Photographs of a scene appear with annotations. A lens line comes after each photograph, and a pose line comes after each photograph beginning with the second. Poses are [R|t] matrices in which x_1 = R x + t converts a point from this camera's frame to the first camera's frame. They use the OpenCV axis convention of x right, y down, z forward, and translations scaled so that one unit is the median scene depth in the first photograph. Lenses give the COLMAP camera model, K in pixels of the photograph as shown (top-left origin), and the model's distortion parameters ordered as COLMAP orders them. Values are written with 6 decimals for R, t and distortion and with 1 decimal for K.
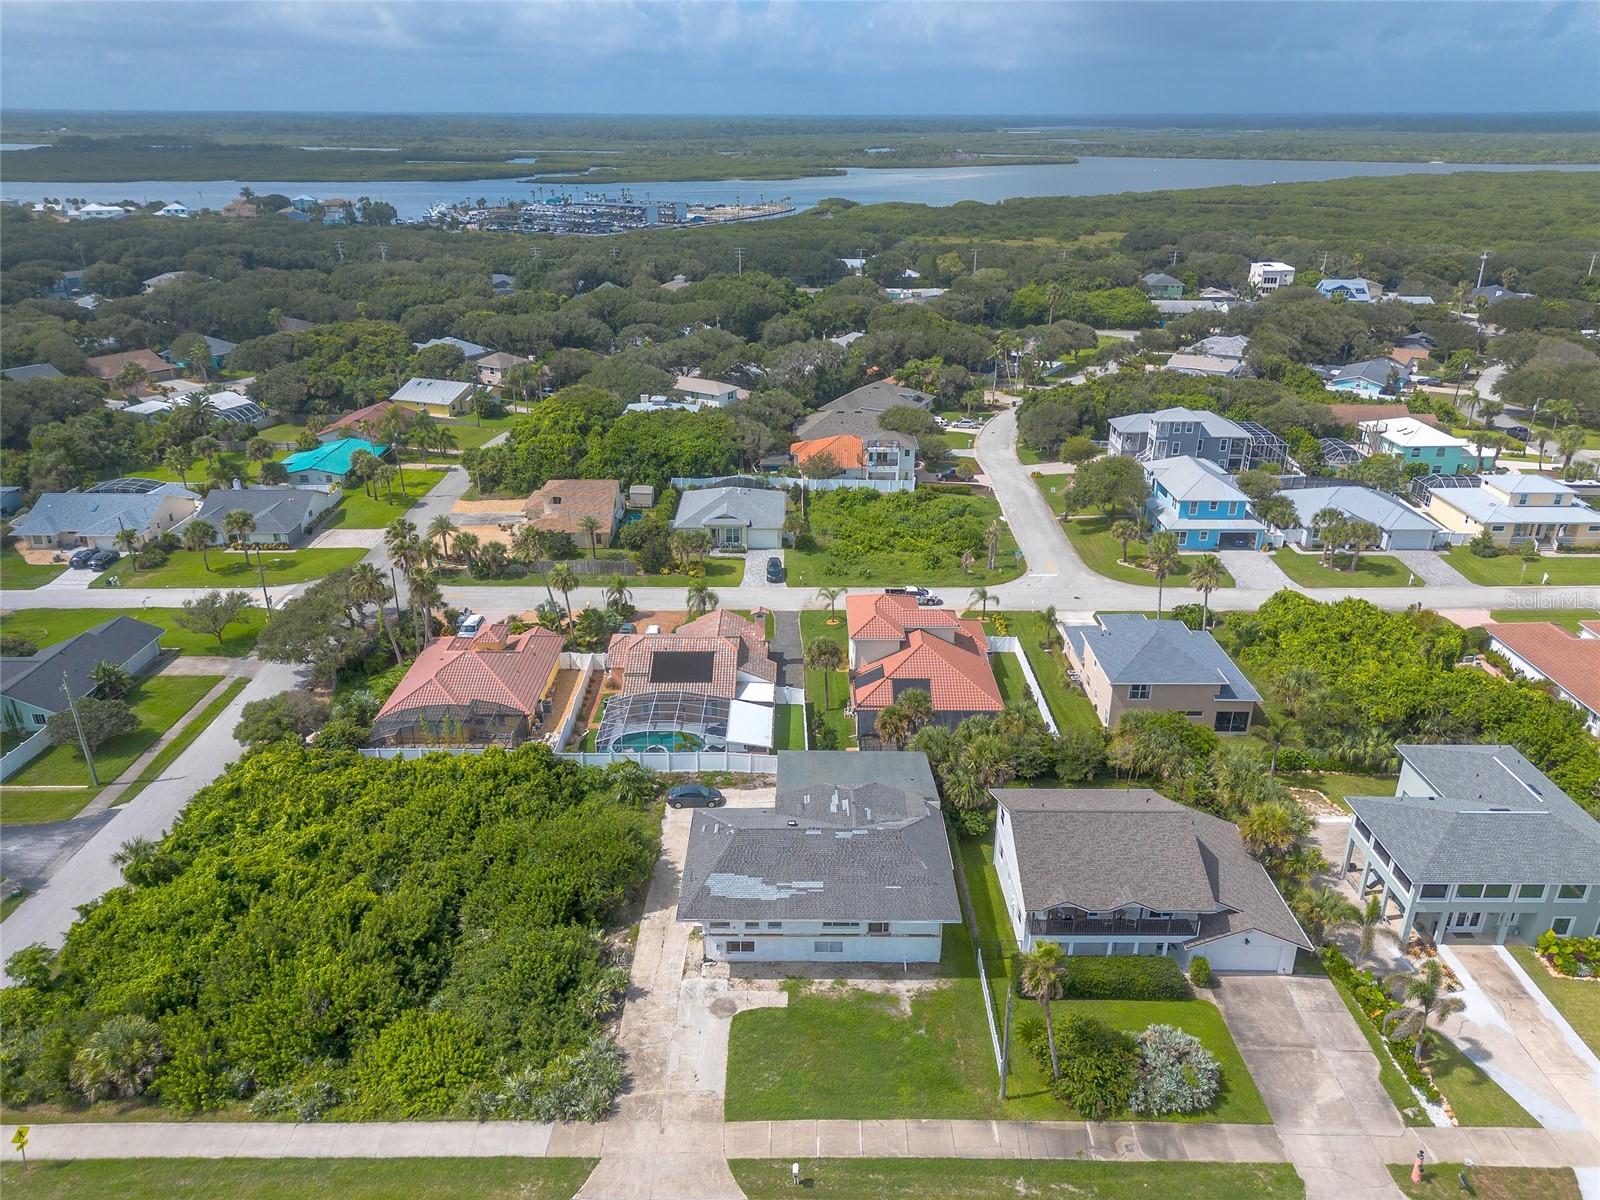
lens RADIAL K [[1128.6, 0, 800.0], [0, 1128.6, 600.0], [0, 0, 1]] dist [0.086234, -0.084958]
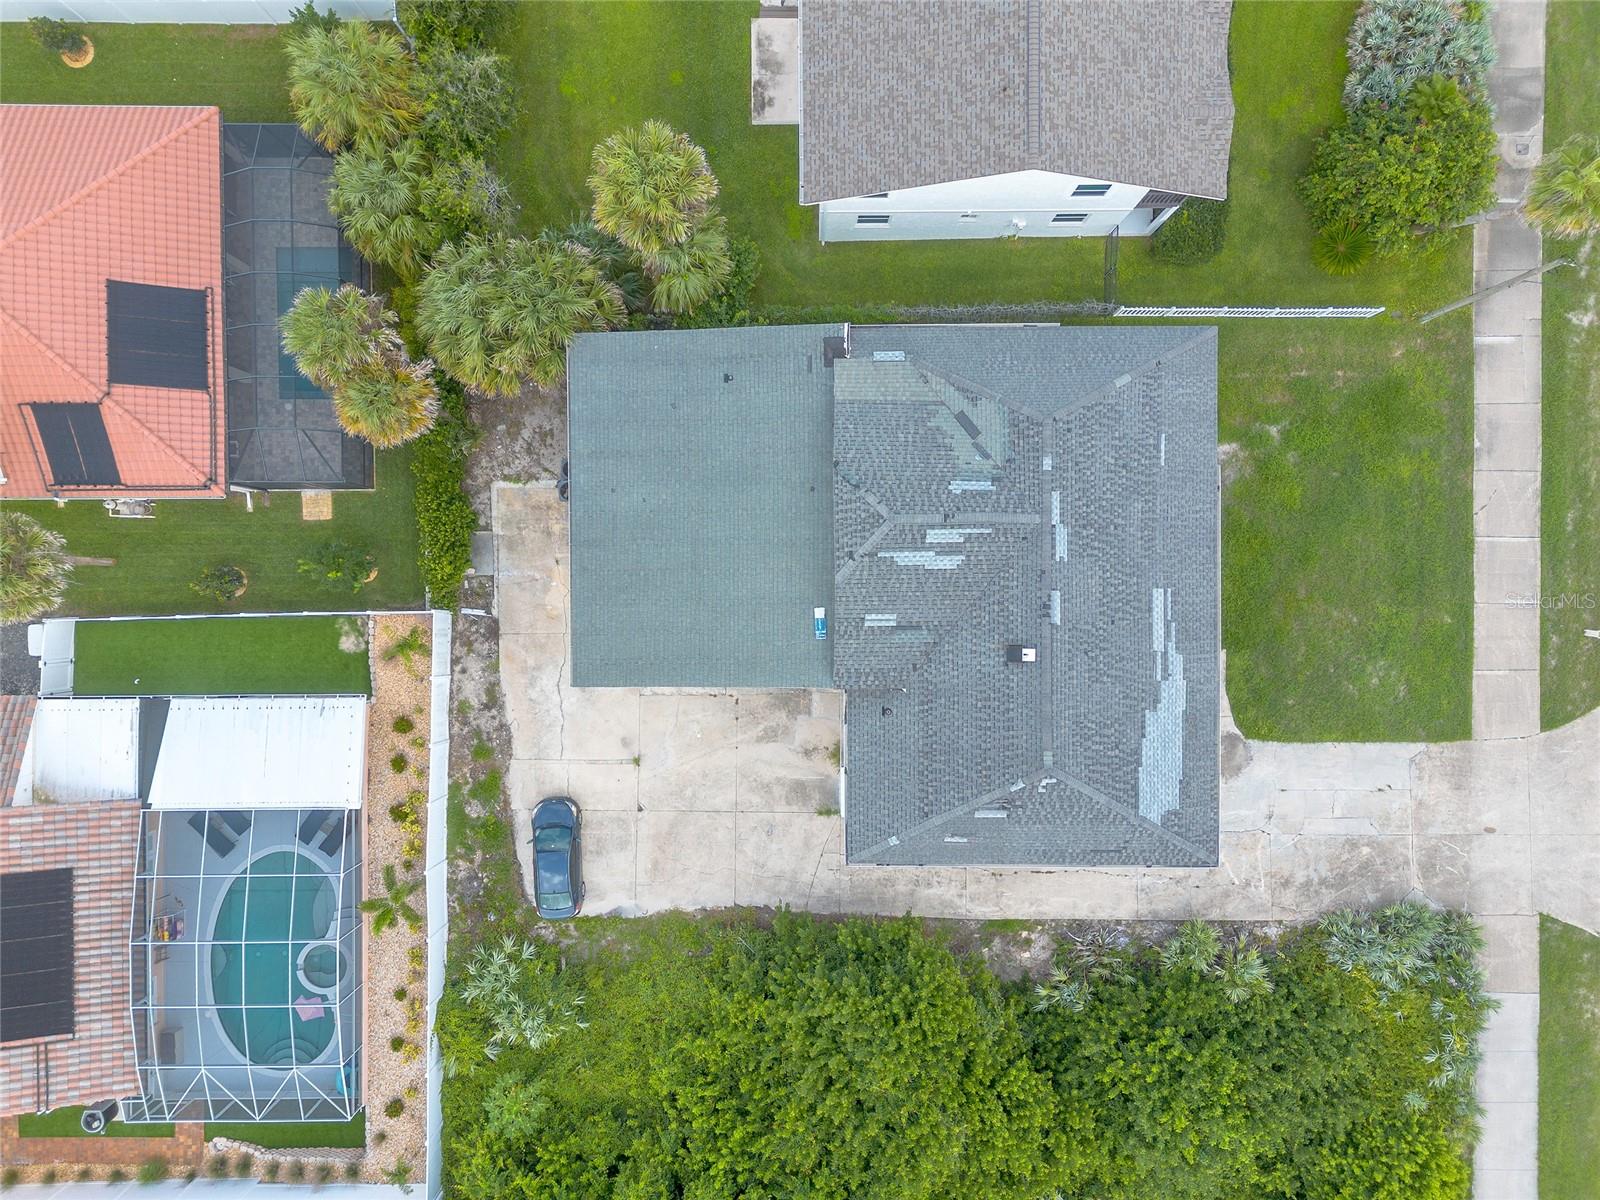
lens RADIAL K [[1128.6, 0, 800.0], [0, 1128.6, 600.0], [0, 0, 1]] dist [0.086234, -0.084958]
pose [[-0.002572, -0.999946, -0.010103, 0.010129], [0.389186, -0.010308, 0.921102, -0.134712], [-0.921156, -0.001563, 0.389191, 0.461163]]
